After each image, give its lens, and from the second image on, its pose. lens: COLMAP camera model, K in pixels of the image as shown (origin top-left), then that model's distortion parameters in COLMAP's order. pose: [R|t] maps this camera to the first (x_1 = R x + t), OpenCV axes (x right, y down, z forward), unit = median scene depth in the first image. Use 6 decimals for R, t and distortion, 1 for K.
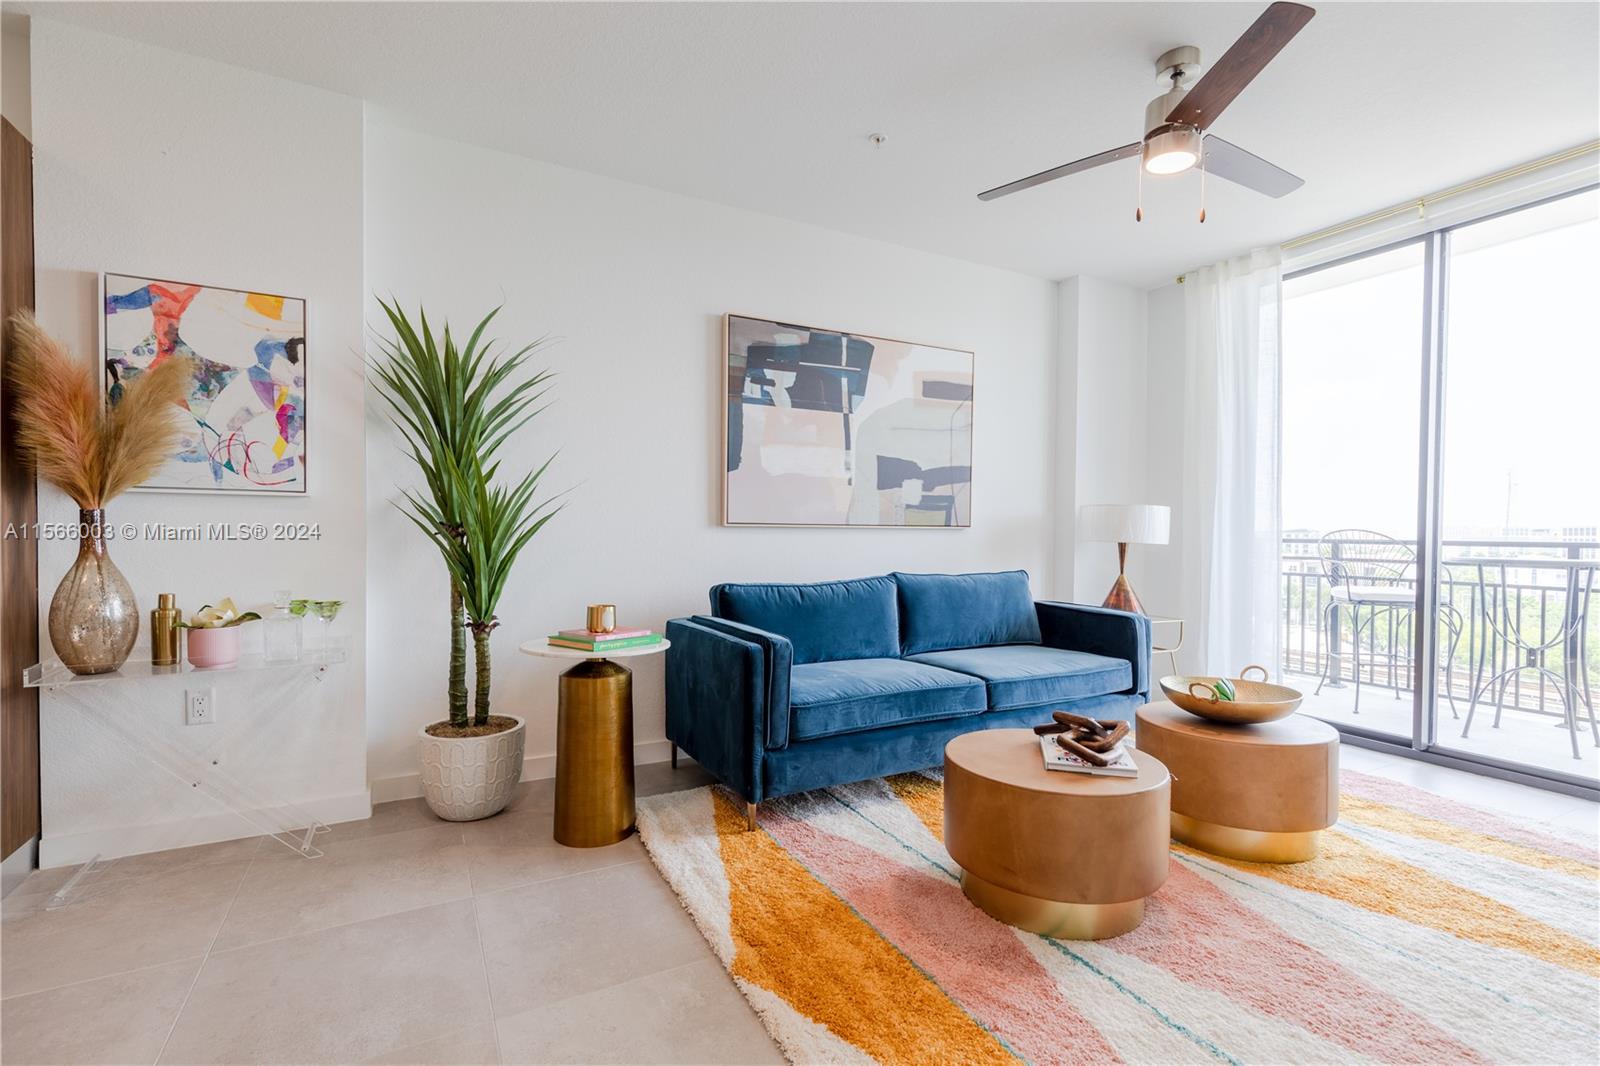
lens RADIAL K [[717.2, 0, 802.1], [0, 717.2, 543.2], [0, 0, 1]] dist [0.003717, 0.000263]
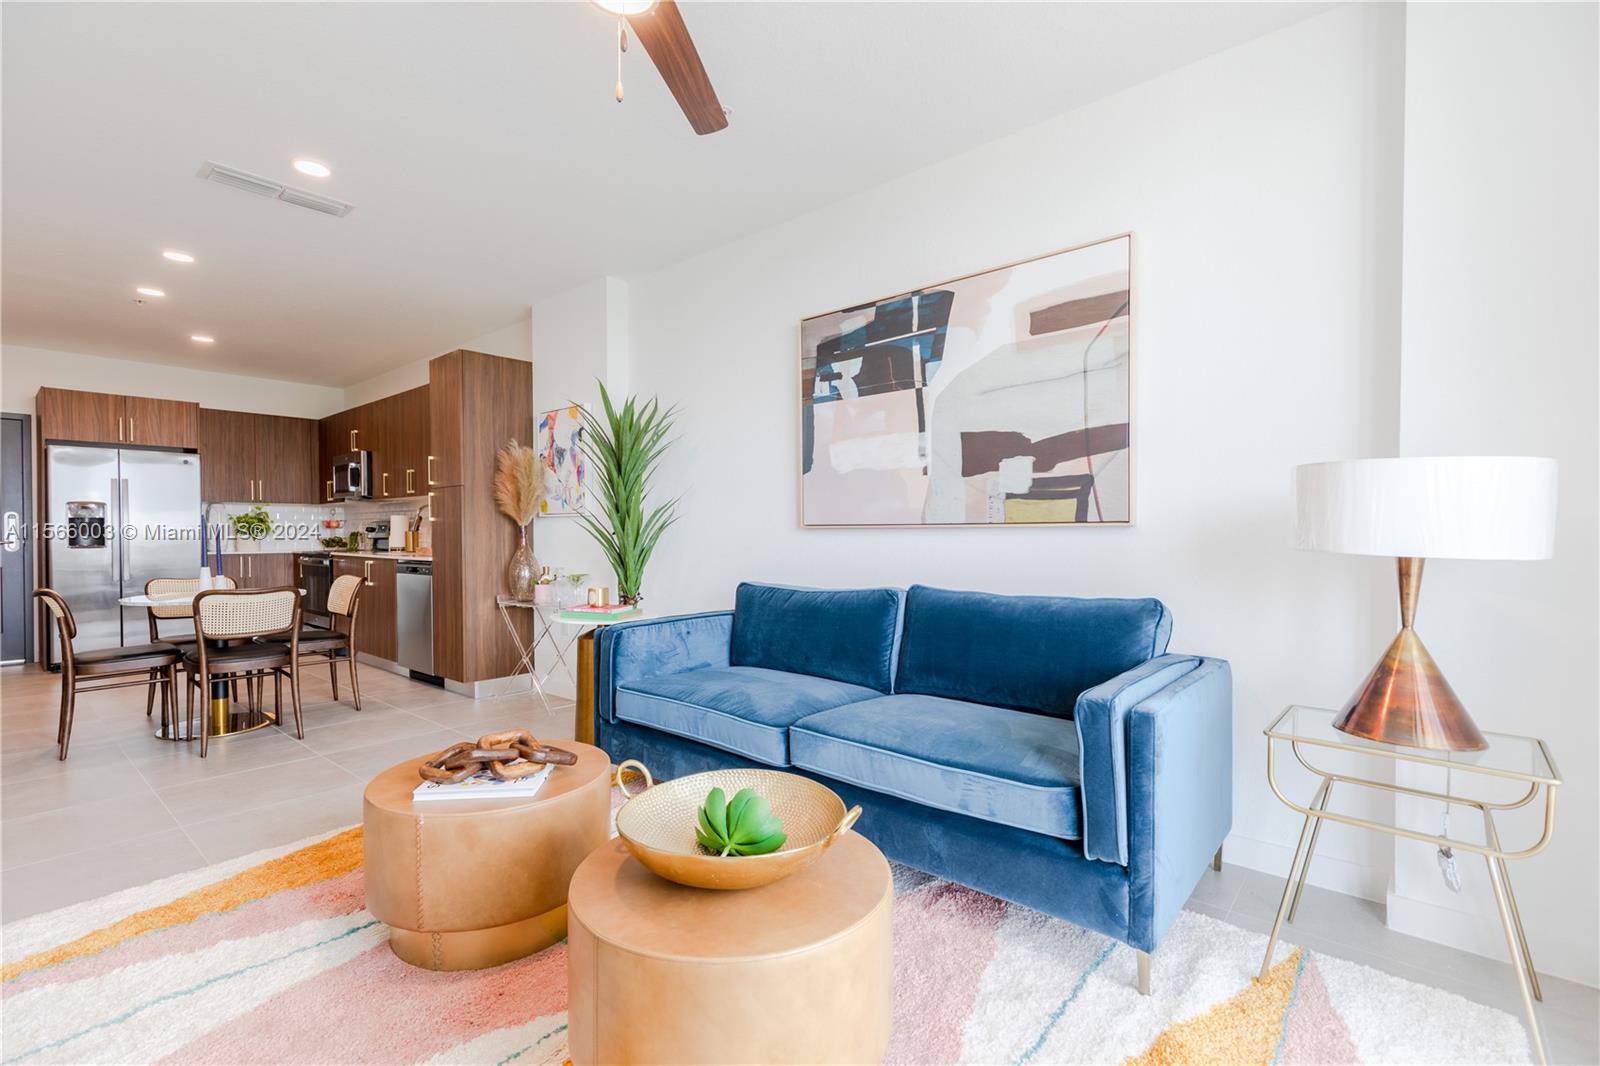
lens RADIAL K [[706.4, 0, 799.0], [0, 706.4, 541.4], [0, 0, 1]] dist [0.003405, -0.000497]
pose [[0.367342, 0.001455, -0.930085, 0.785099], [-0.012509, 0.999916, -0.003376, -0.001741], [0.930002, 0.012874, 0.367329, 0.597225]]
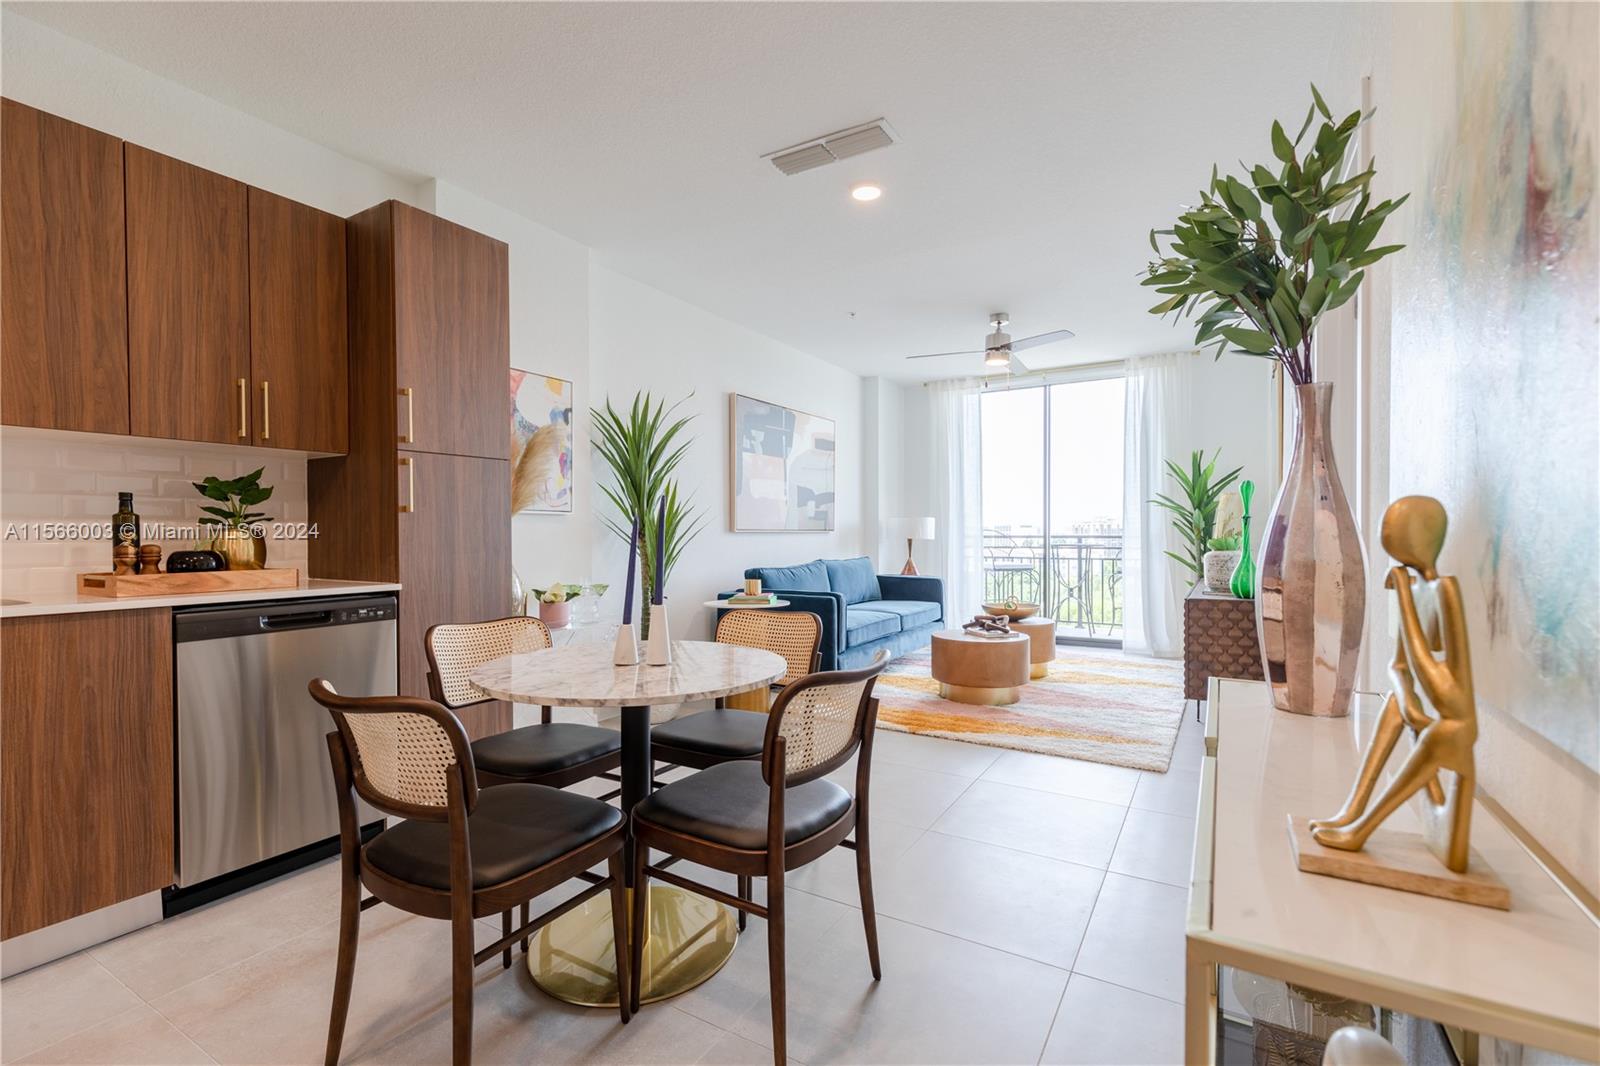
lens RADIAL K [[706.4, 0, 799.0], [0, 706.4, 541.4], [0, 0, 1]] dist [0.003405, -0.000497]
pose [[0.856334, -0.018113, 0.516105, -0.729564], [0.021618, 0.999766, -0.000781, 0.000480], [-0.515970, 0.011826, 0.856525, -0.338470]]
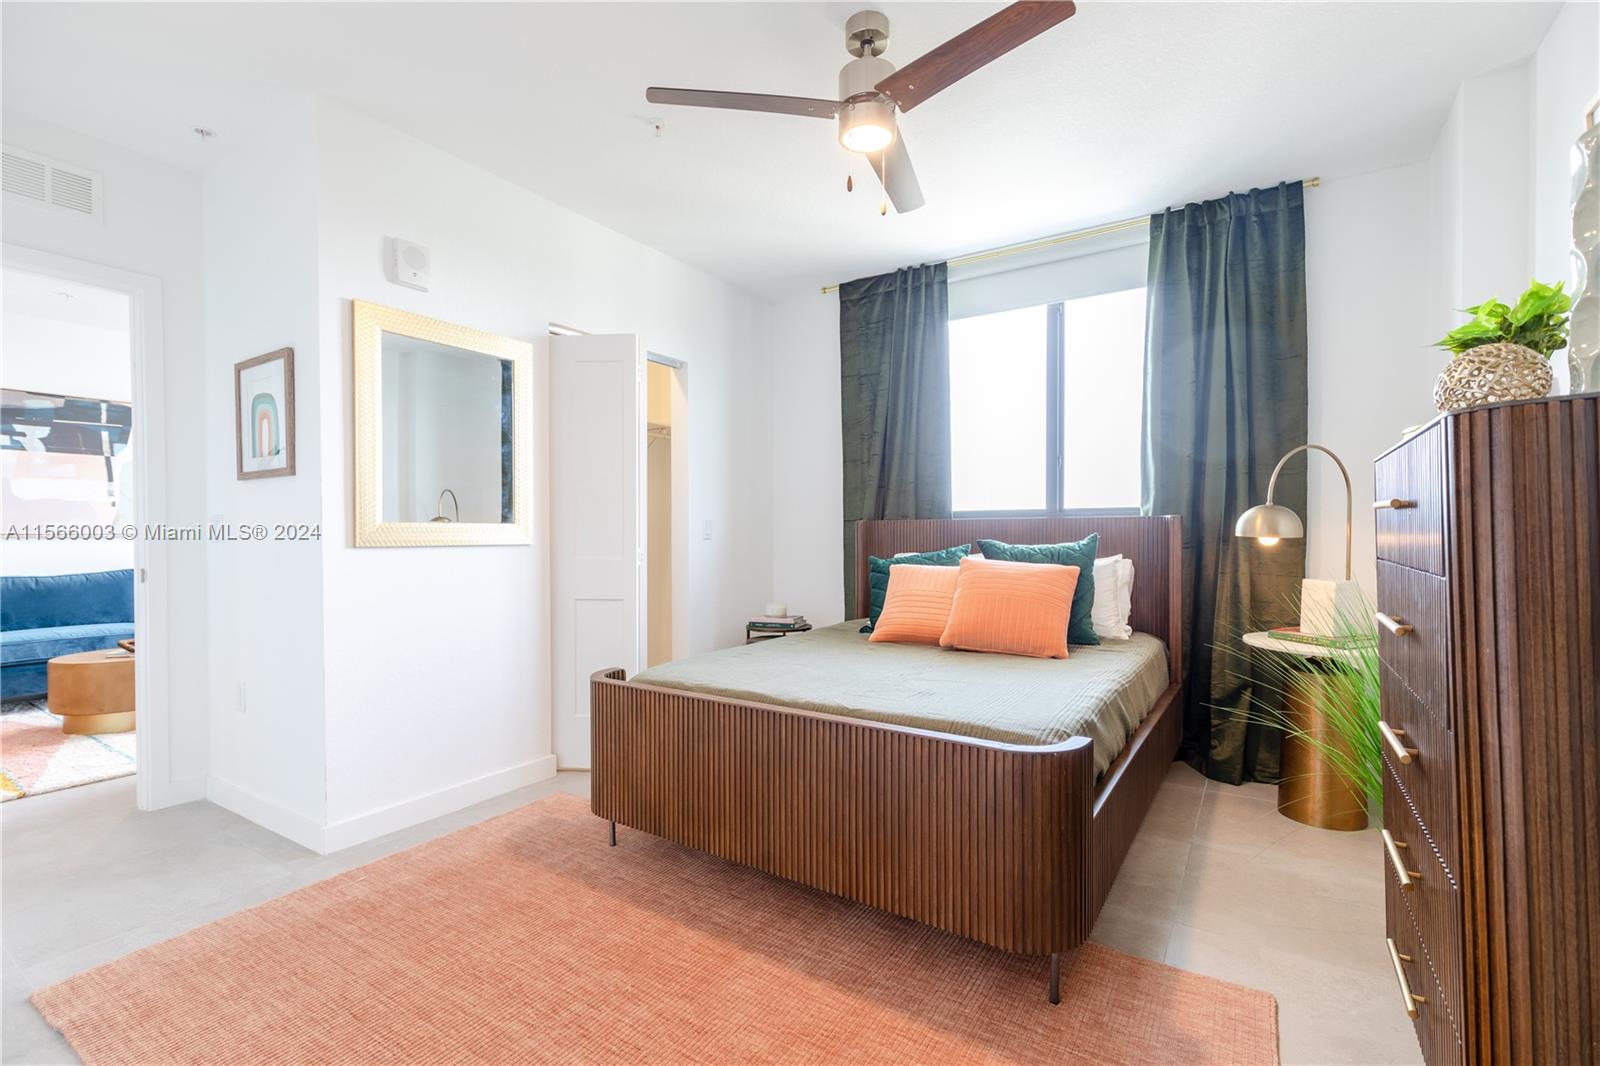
lens RADIAL K [[706.4, 0, 799.0], [0, 706.4, 541.4], [0, 0, 1]] dist [0.003405, -0.000497]
pose [[0.873520, -0.017064, 0.486489, 0.593737], [0.017047, 0.999845, 0.004461, 0.005827], [-0.486490, 0.004396, 0.873675, -0.931709]]
